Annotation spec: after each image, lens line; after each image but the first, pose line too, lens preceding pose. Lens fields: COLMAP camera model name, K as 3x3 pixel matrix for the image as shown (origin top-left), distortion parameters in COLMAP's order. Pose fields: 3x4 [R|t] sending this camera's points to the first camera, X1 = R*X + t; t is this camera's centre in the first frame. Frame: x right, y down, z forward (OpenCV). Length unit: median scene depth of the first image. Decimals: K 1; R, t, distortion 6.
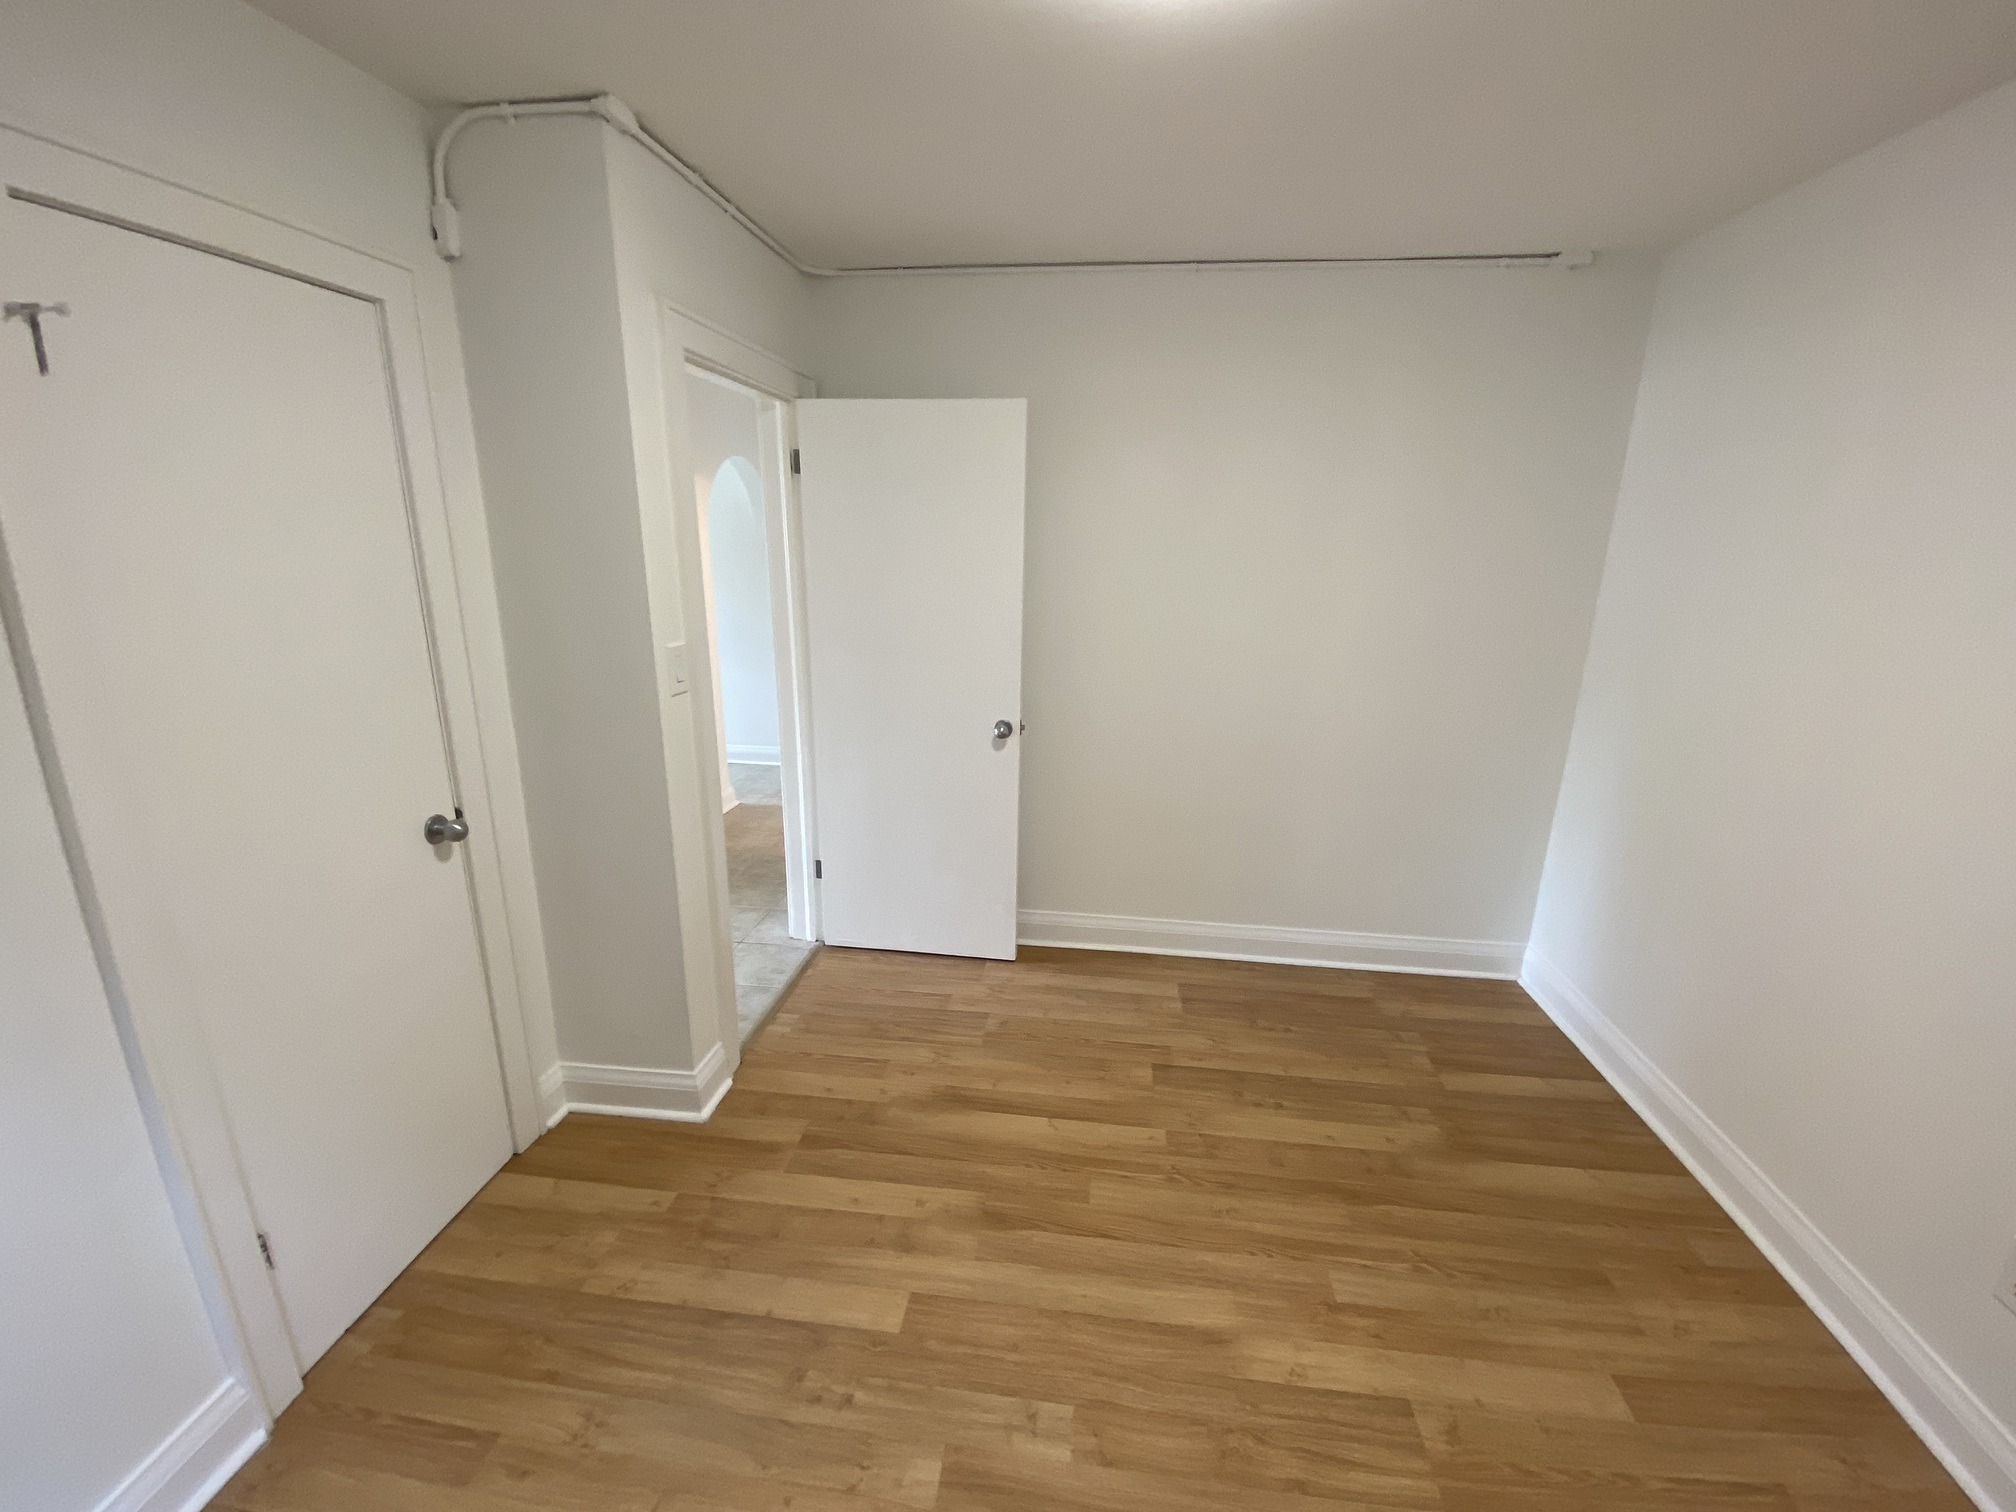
lens RADIAL K [[822.1, 0, 1006.6], [0, 822.1, 761.9], [0, 0, 1]] dist [0.035464, -0.028449]
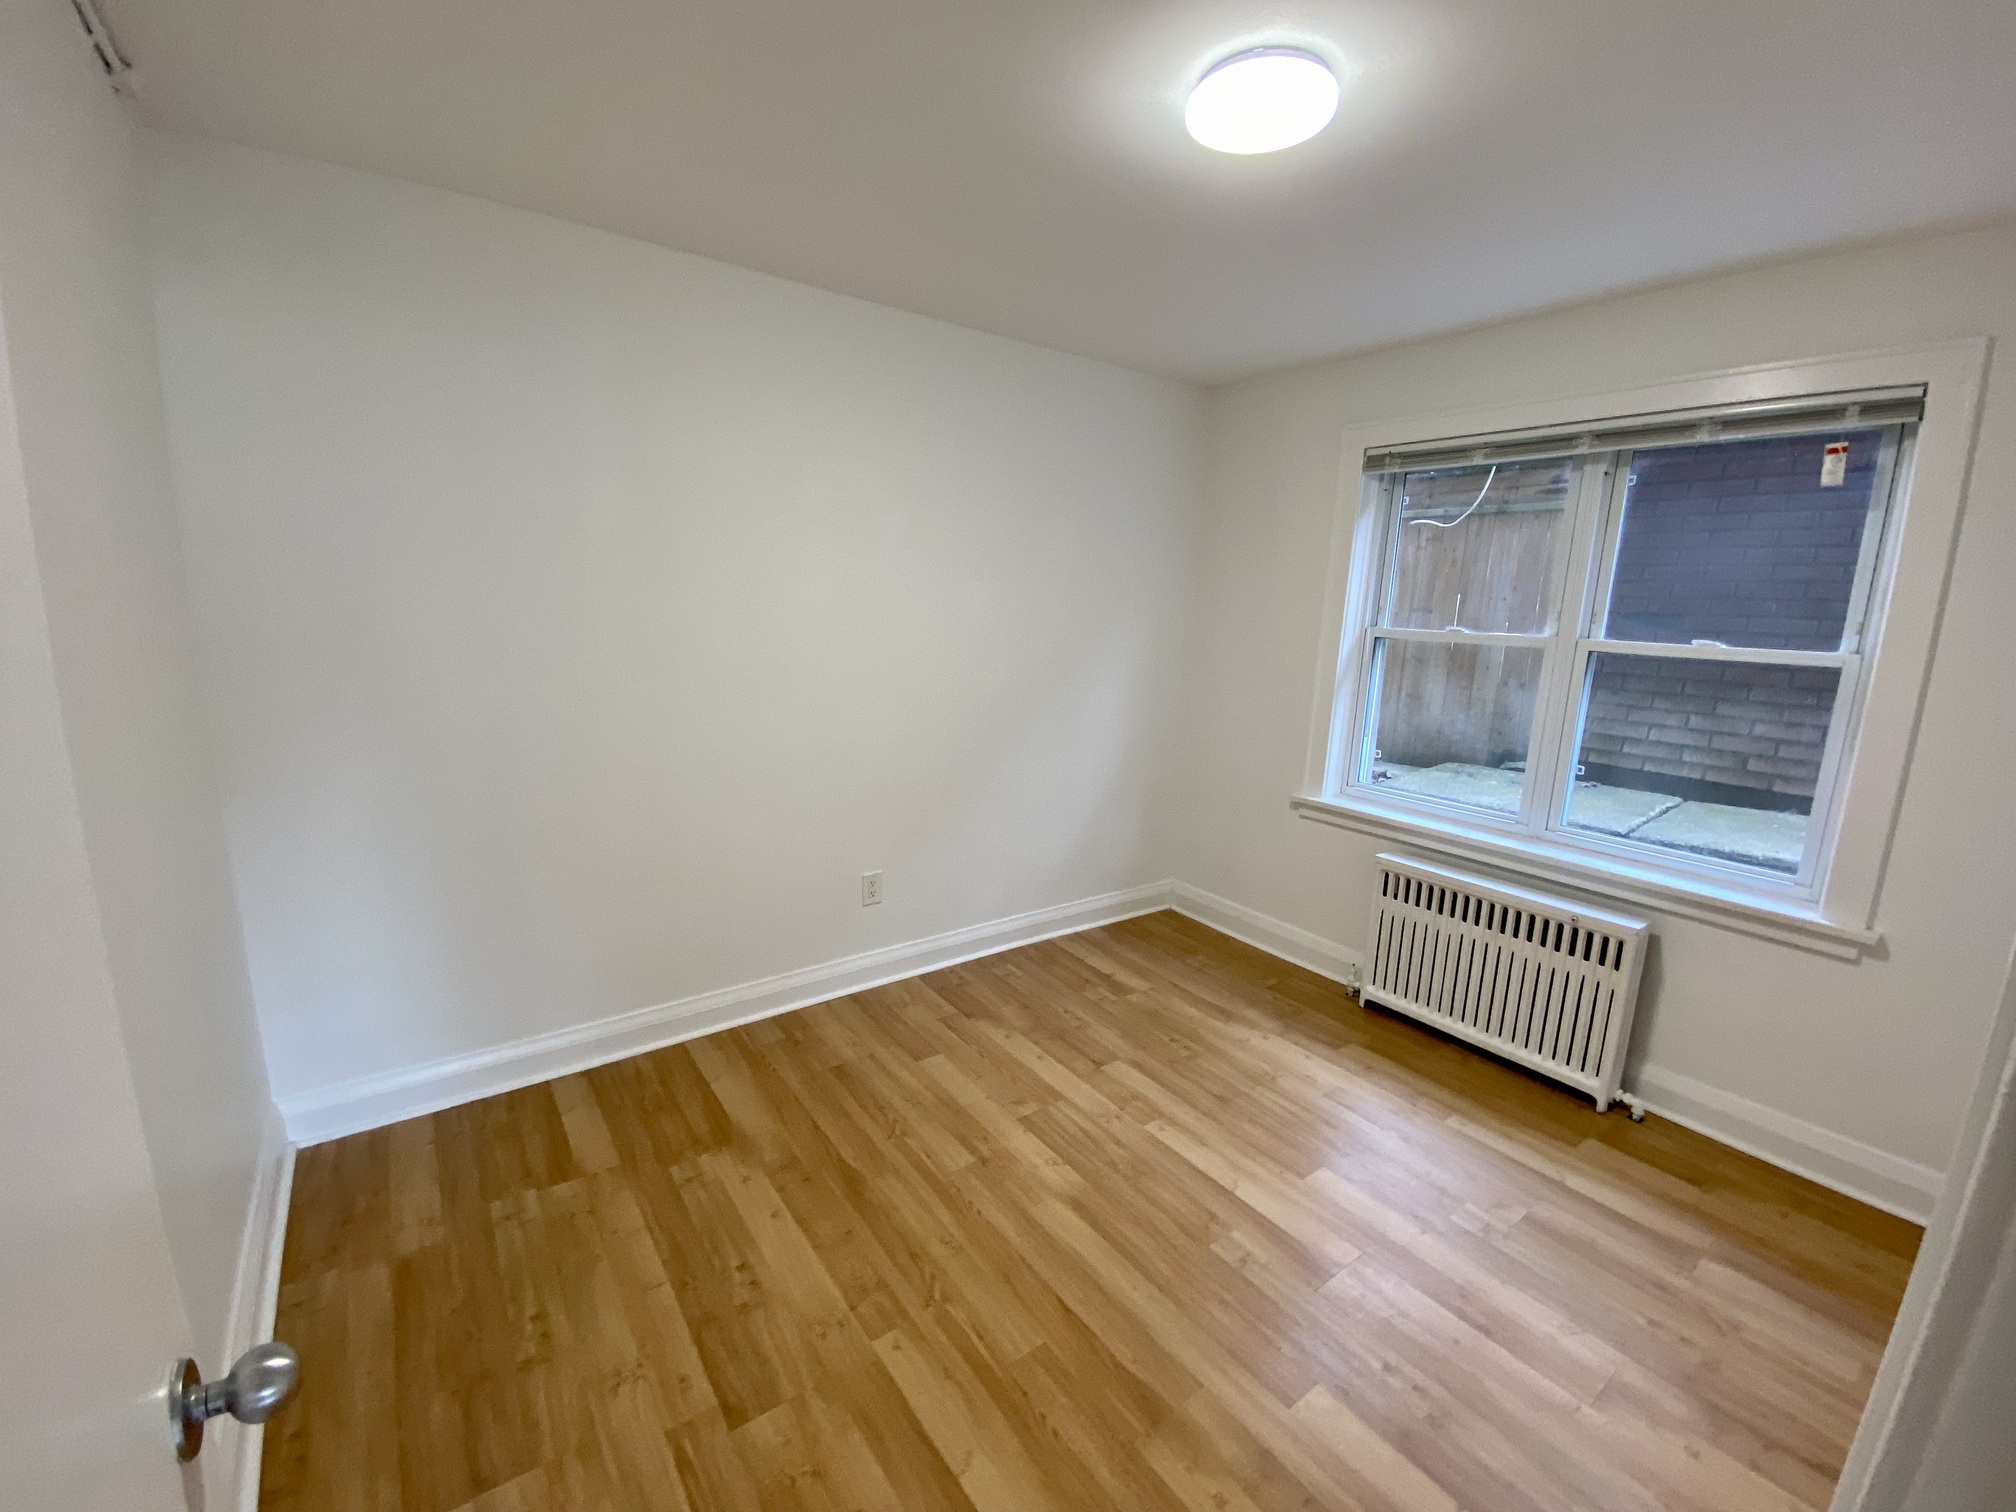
lens RADIAL K [[822.1, 0, 1006.6], [0, 822.1, 761.9], [0, 0, 1]] dist [0.035464, -0.028449]
pose [[-0.684790, -0.184451, 0.705011, -0.352567], [0.147878, 0.912138, 0.382278, -0.325198], [-0.713579, 0.366036, -0.597347, 1.293345]]
